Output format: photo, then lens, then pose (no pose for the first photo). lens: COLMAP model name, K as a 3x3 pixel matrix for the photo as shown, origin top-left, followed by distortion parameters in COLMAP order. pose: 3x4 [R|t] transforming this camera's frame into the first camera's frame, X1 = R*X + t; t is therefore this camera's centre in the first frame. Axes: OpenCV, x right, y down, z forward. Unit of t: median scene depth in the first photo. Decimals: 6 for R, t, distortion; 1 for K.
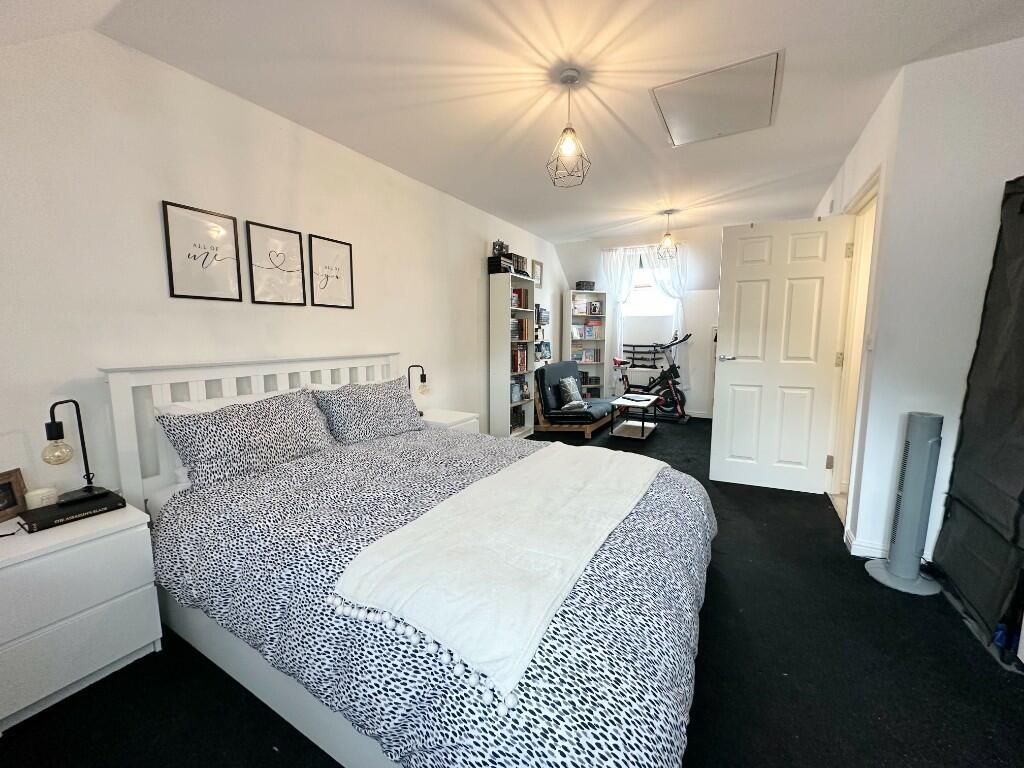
lens RADIAL K [[407.6, 0, 512.6], [0, 407.6, 382.2], [0, 0, 1]] dist [-0.001684, 0.000032]
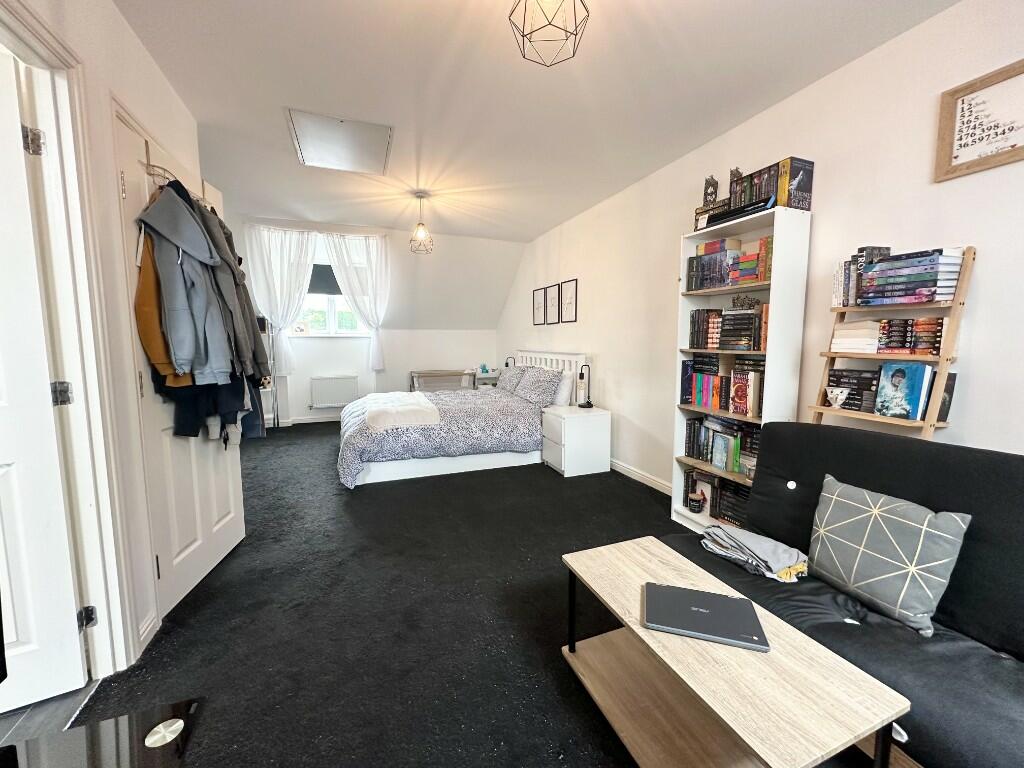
lens RADIAL K [[407.6, 0, 512.6], [0, 407.6, 382.2], [0, 0, 1]] dist [-0.001684, 0.000032]
pose [[-0.630684, 0.084733, -0.771400, 1.074222], [-0.085839, 0.980305, 0.177860, -0.242535], [0.771278, 0.178390, -0.610989, 2.058132]]
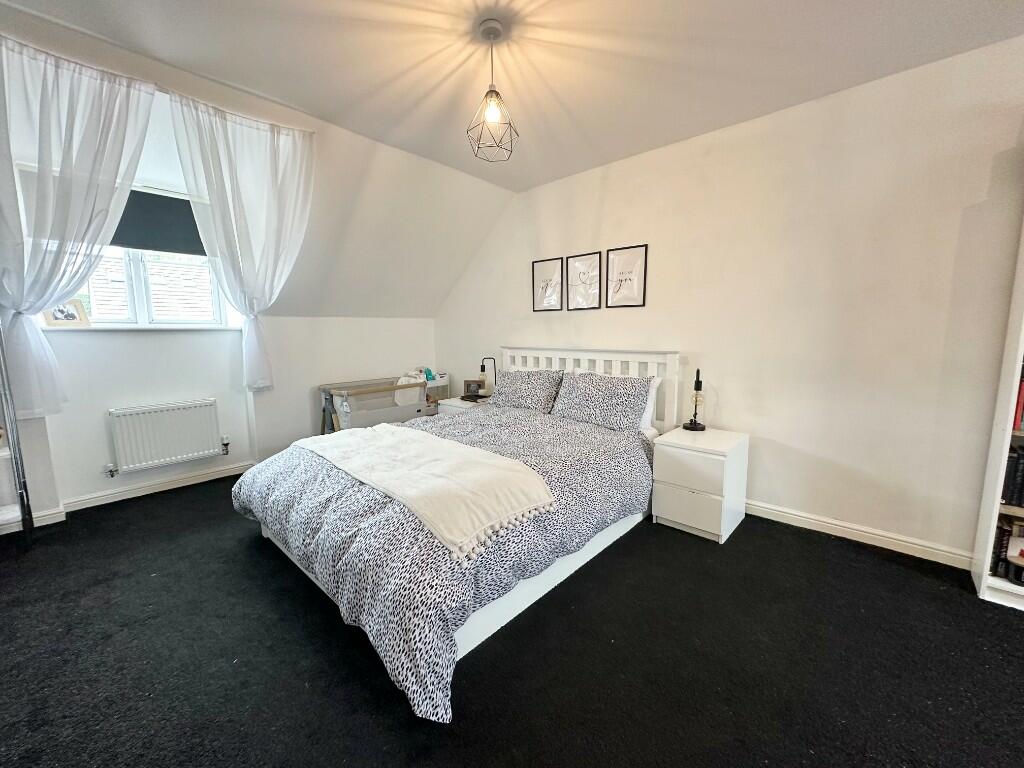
lens RADIAL K [[407.6, 0, 512.6], [0, 407.6, 382.2], [0, 0, 1]] dist [-0.001684, 0.000032]
pose [[-0.226141, 0.133209, -0.964943, 0.840066], [-0.103065, 0.981773, 0.159686, -0.141235], [0.968627, 0.135563, -0.208290, 1.064635]]
